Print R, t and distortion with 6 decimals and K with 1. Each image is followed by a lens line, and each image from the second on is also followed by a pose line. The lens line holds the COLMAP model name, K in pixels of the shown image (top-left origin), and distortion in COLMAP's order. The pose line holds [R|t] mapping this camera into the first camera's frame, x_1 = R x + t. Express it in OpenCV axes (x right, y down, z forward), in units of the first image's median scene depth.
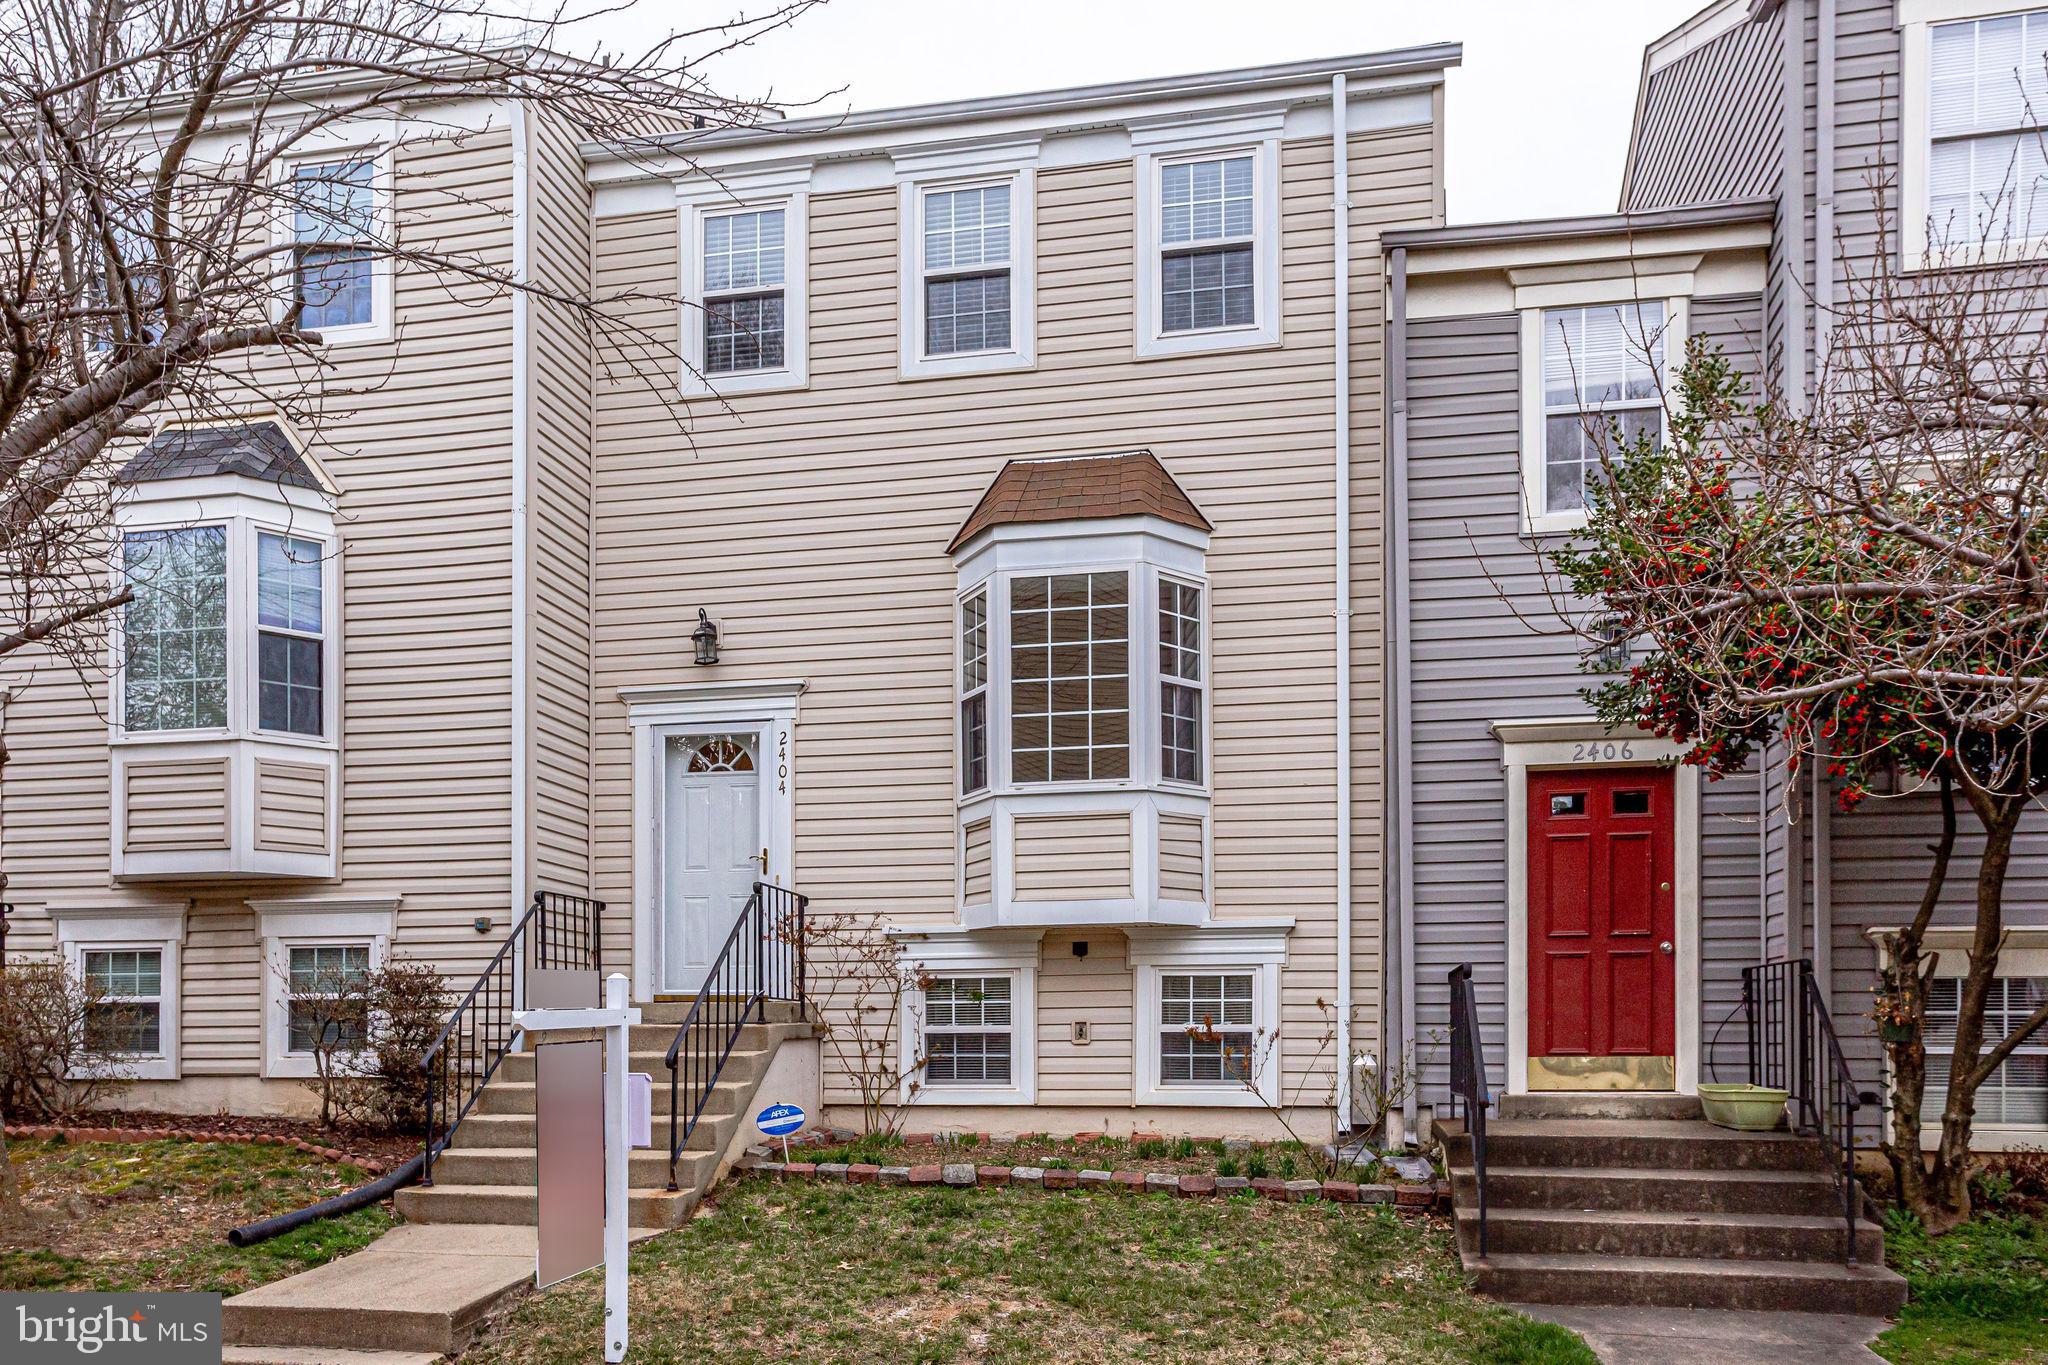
lens RADIAL K [[1666.0, 0, 1025.1], [0, 1666.0, 954.6], [0, 0, 1]] dist [-0.005891, 0.003360]
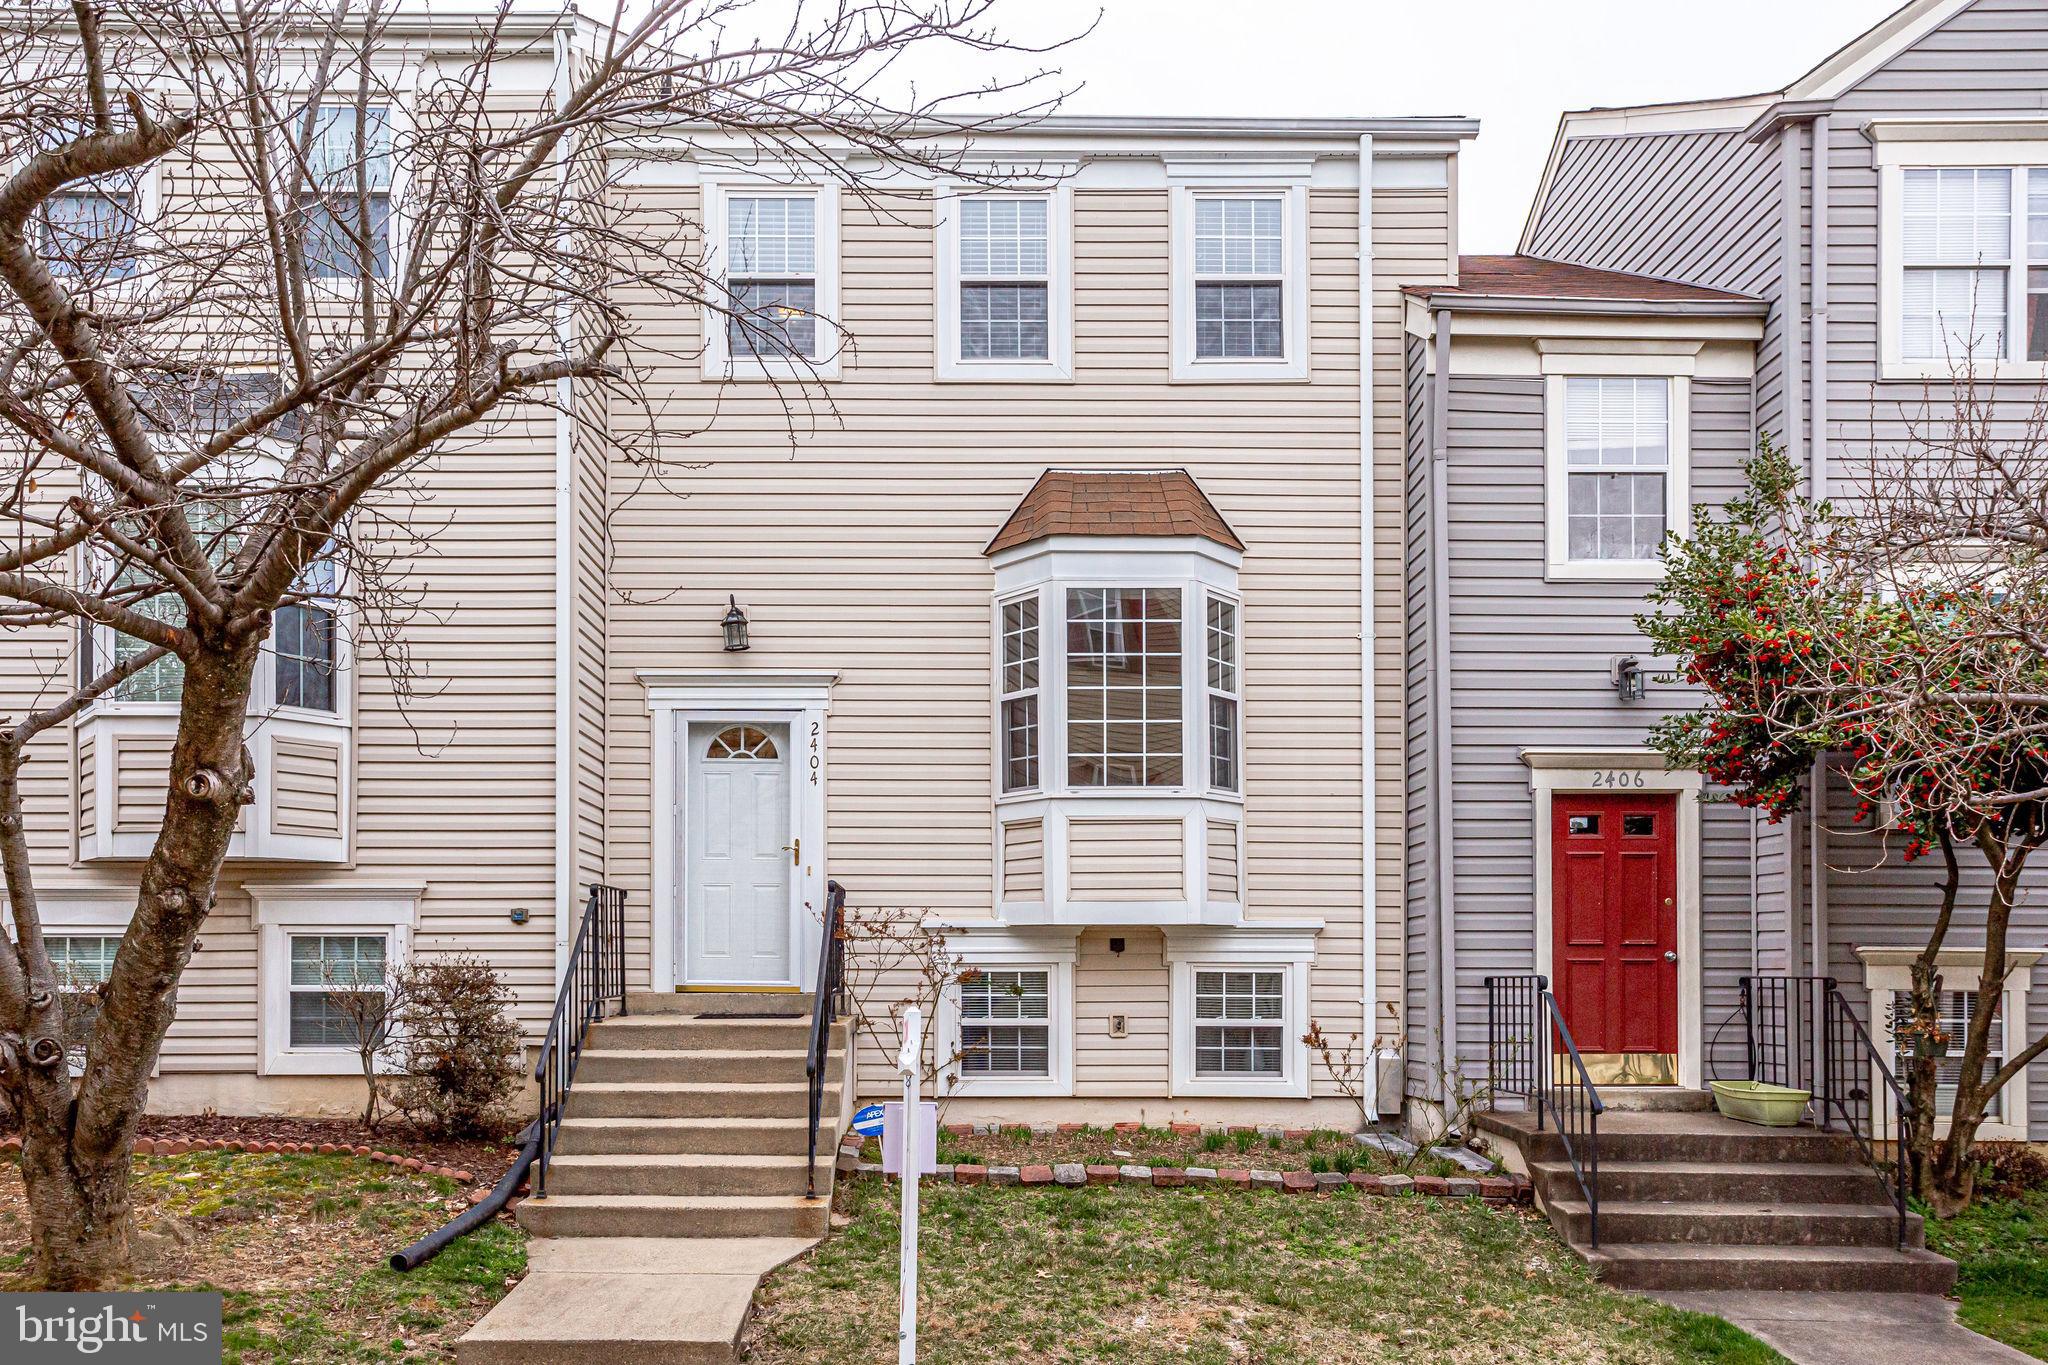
lens RADIAL K [[1755.2, 0, 964.4], [0, 1755.2, 845.5], [0, 0, 1]] dist [0.006158, -0.008905]
pose [[0.978113, 0.017876, 0.207305, -0.299150], [-0.015219, 0.999780, -0.014405, -0.050155], [-0.207517, 0.010935, 0.978170, -0.052756]]
